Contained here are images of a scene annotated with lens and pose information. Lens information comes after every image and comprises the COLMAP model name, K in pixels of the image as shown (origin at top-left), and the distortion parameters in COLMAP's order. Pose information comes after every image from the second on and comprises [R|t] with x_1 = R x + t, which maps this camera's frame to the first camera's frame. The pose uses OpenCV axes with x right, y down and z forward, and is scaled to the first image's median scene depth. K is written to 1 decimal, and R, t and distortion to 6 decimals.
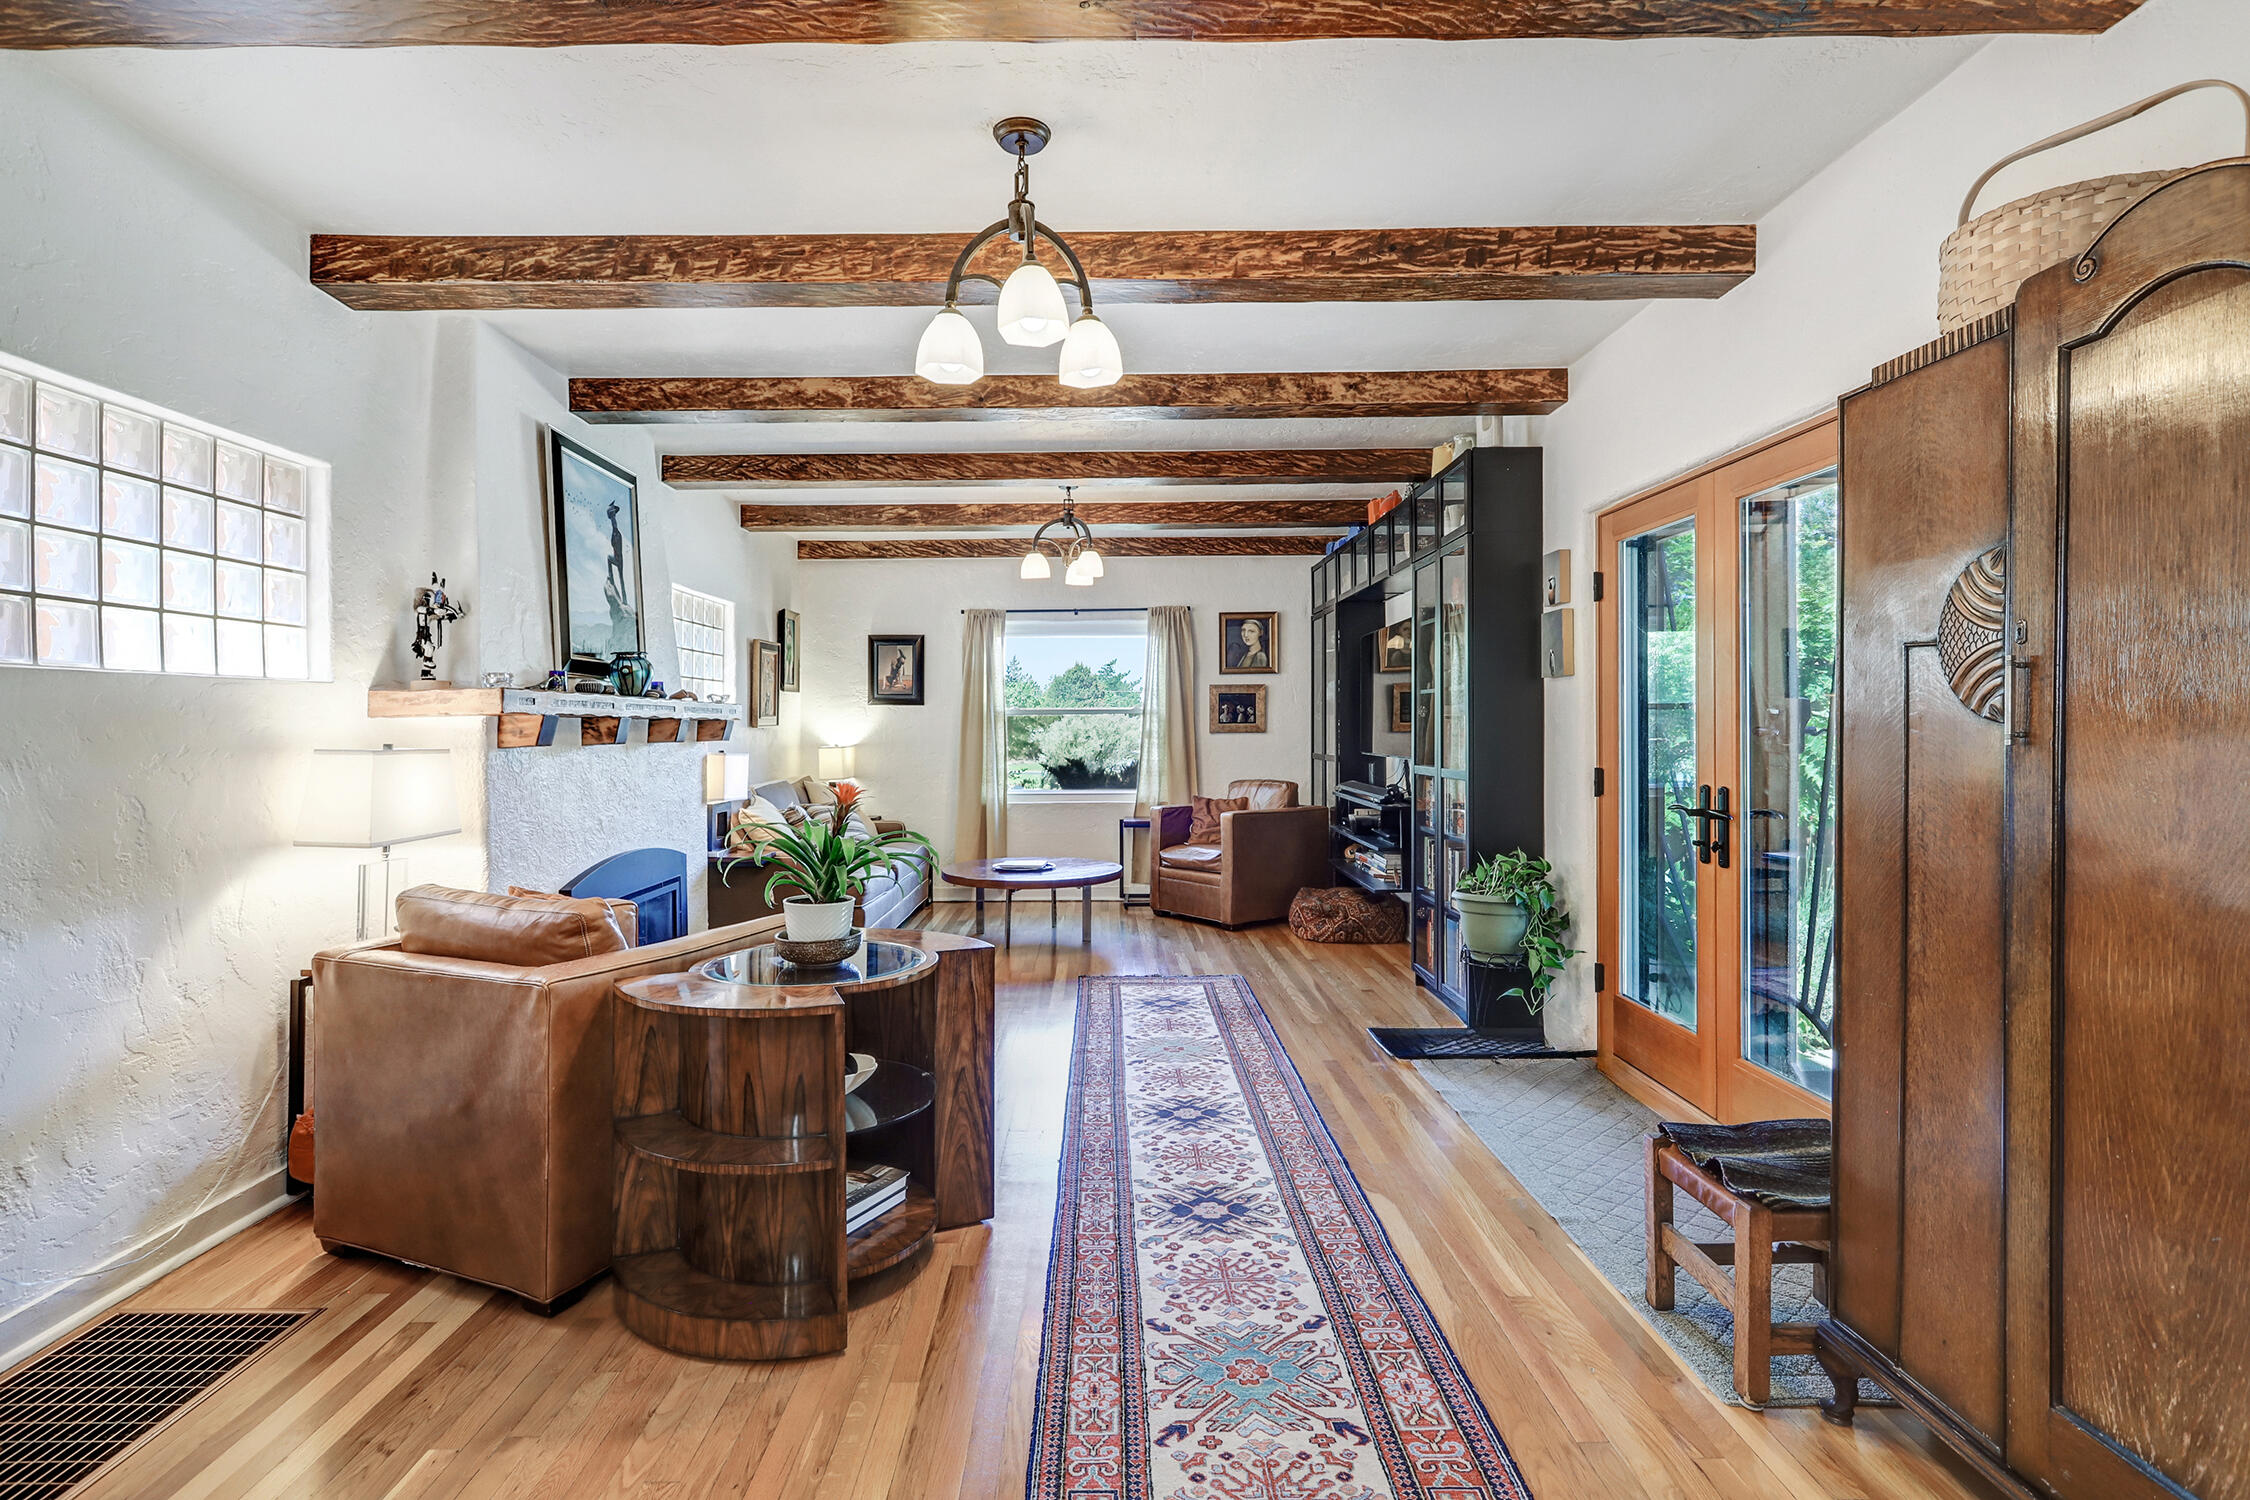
lens RADIAL K [[1069.5, 0, 1125.0], [0, 1069.5, 750.0], [0, 0, 1]] dist [0.001411, 0.000190]
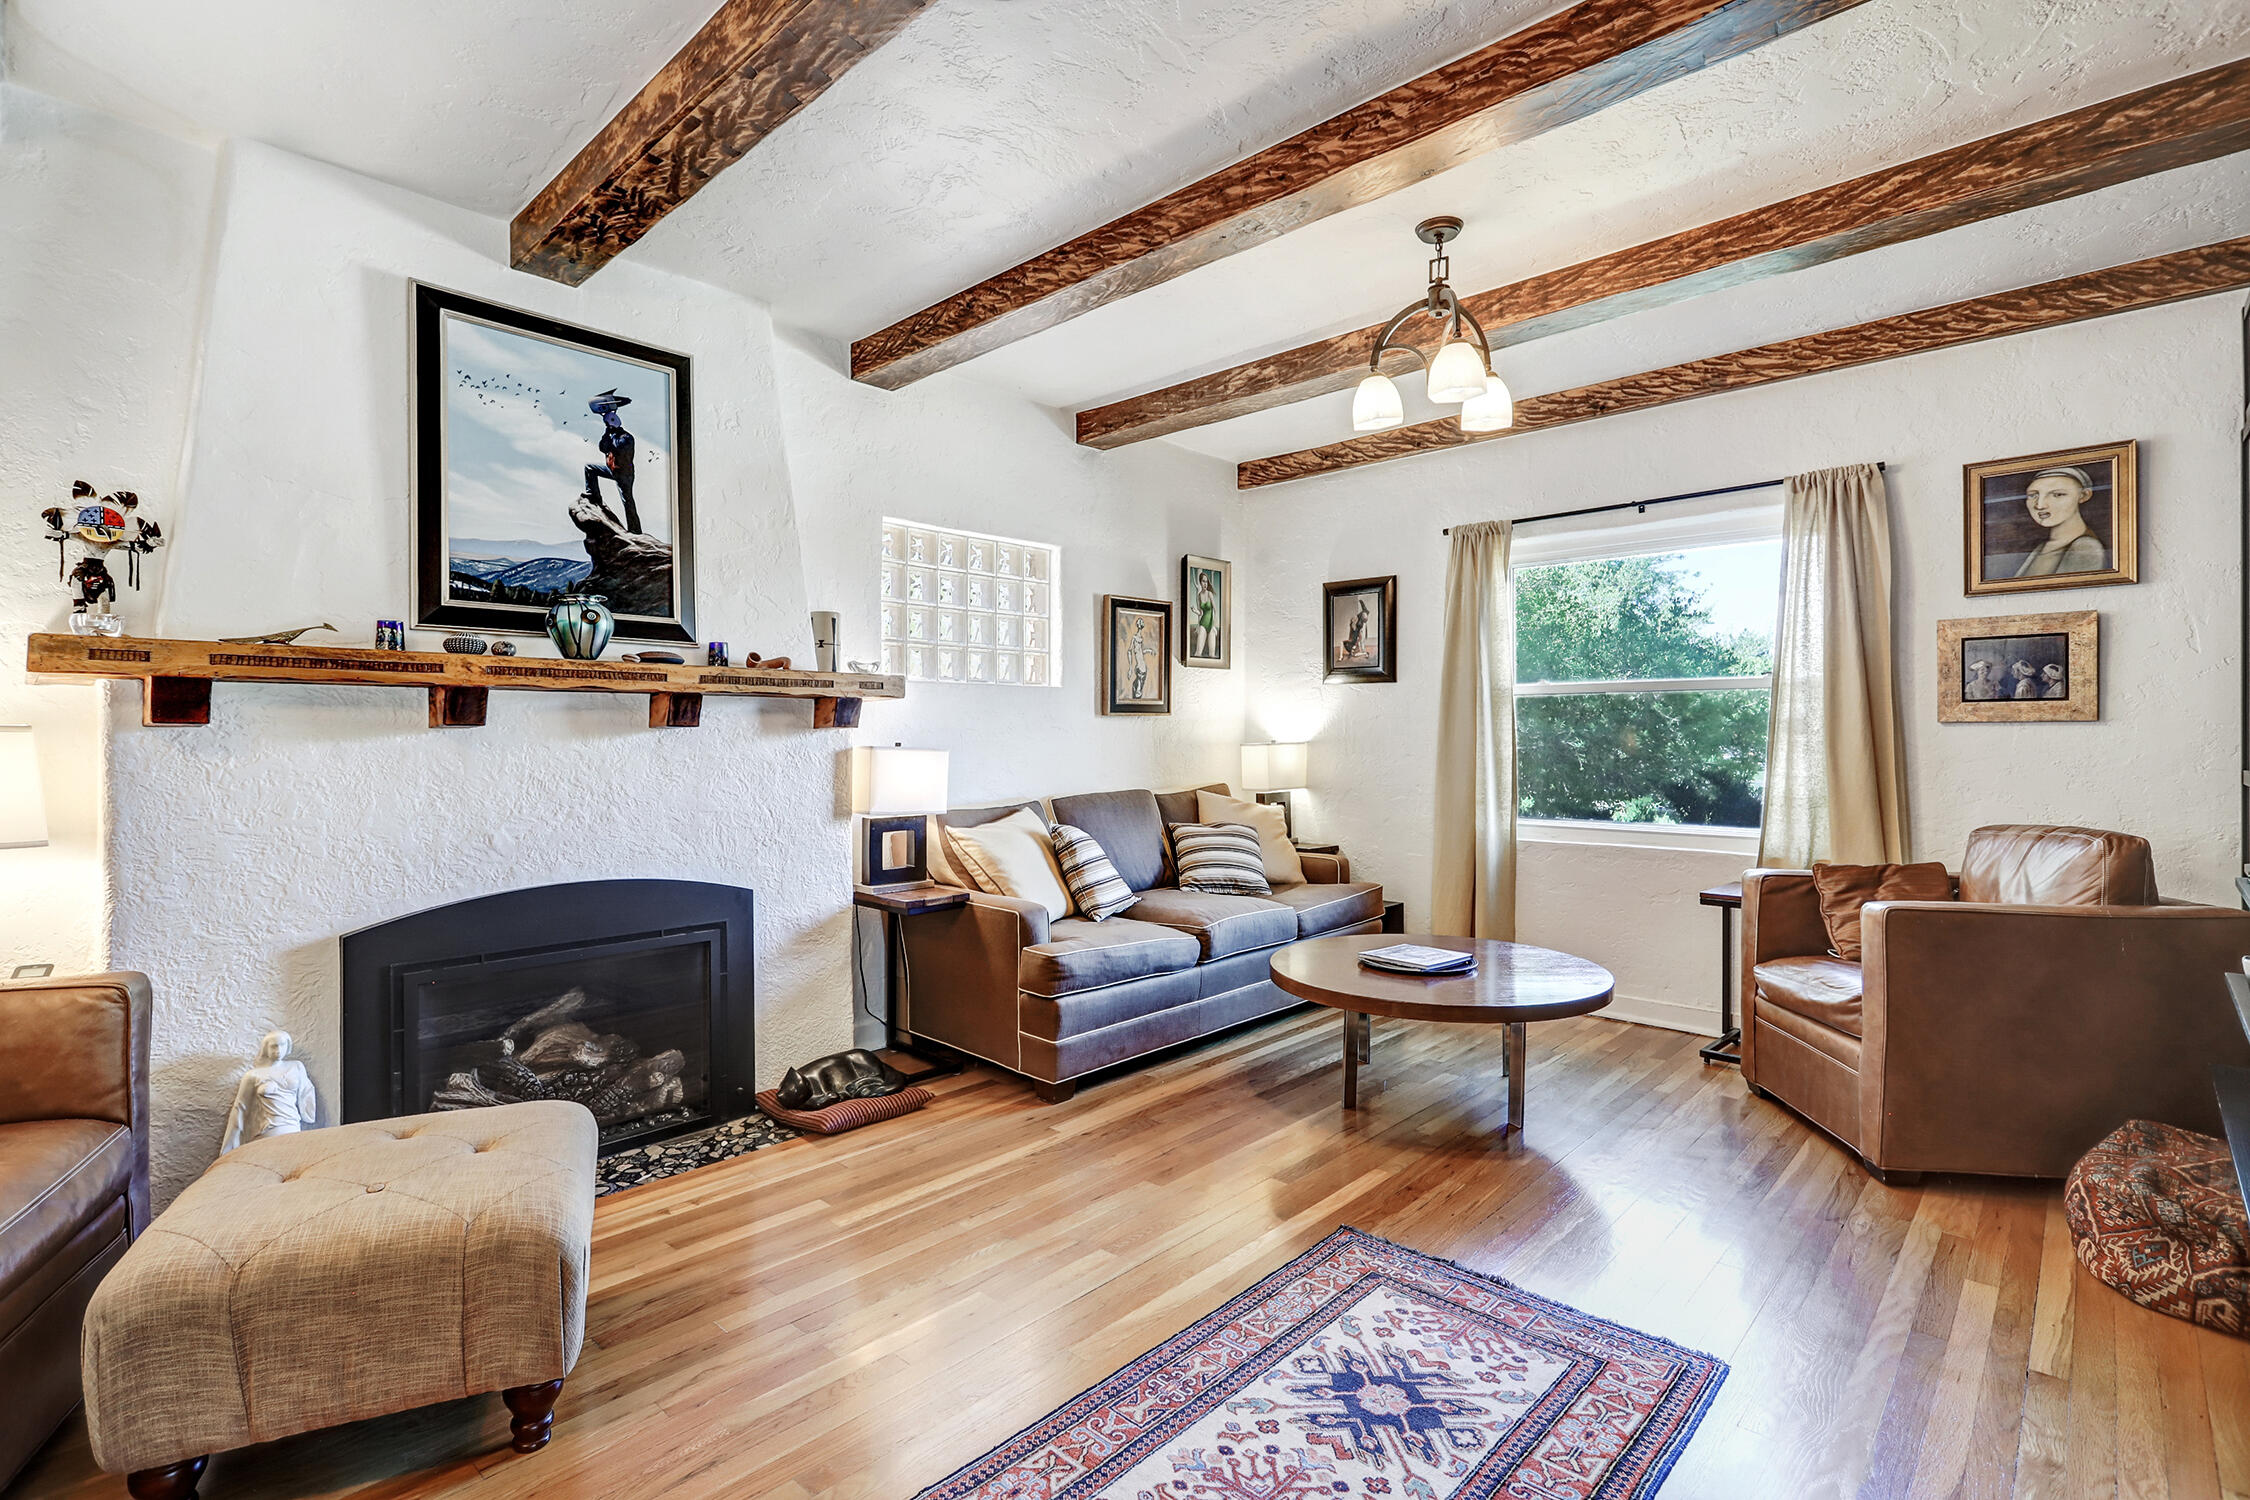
lens RADIAL K [[1069.5, 0, 1125.0], [0, 1069.5, 750.0], [0, 0, 1]] dist [0.001411, 0.000190]
pose [[0.717098, 0.015000, -0.696810, 0.159261], [-0.016985, 0.999848, 0.004044, 0.000056], [0.696765, 0.008936, 0.717244, 0.427029]]
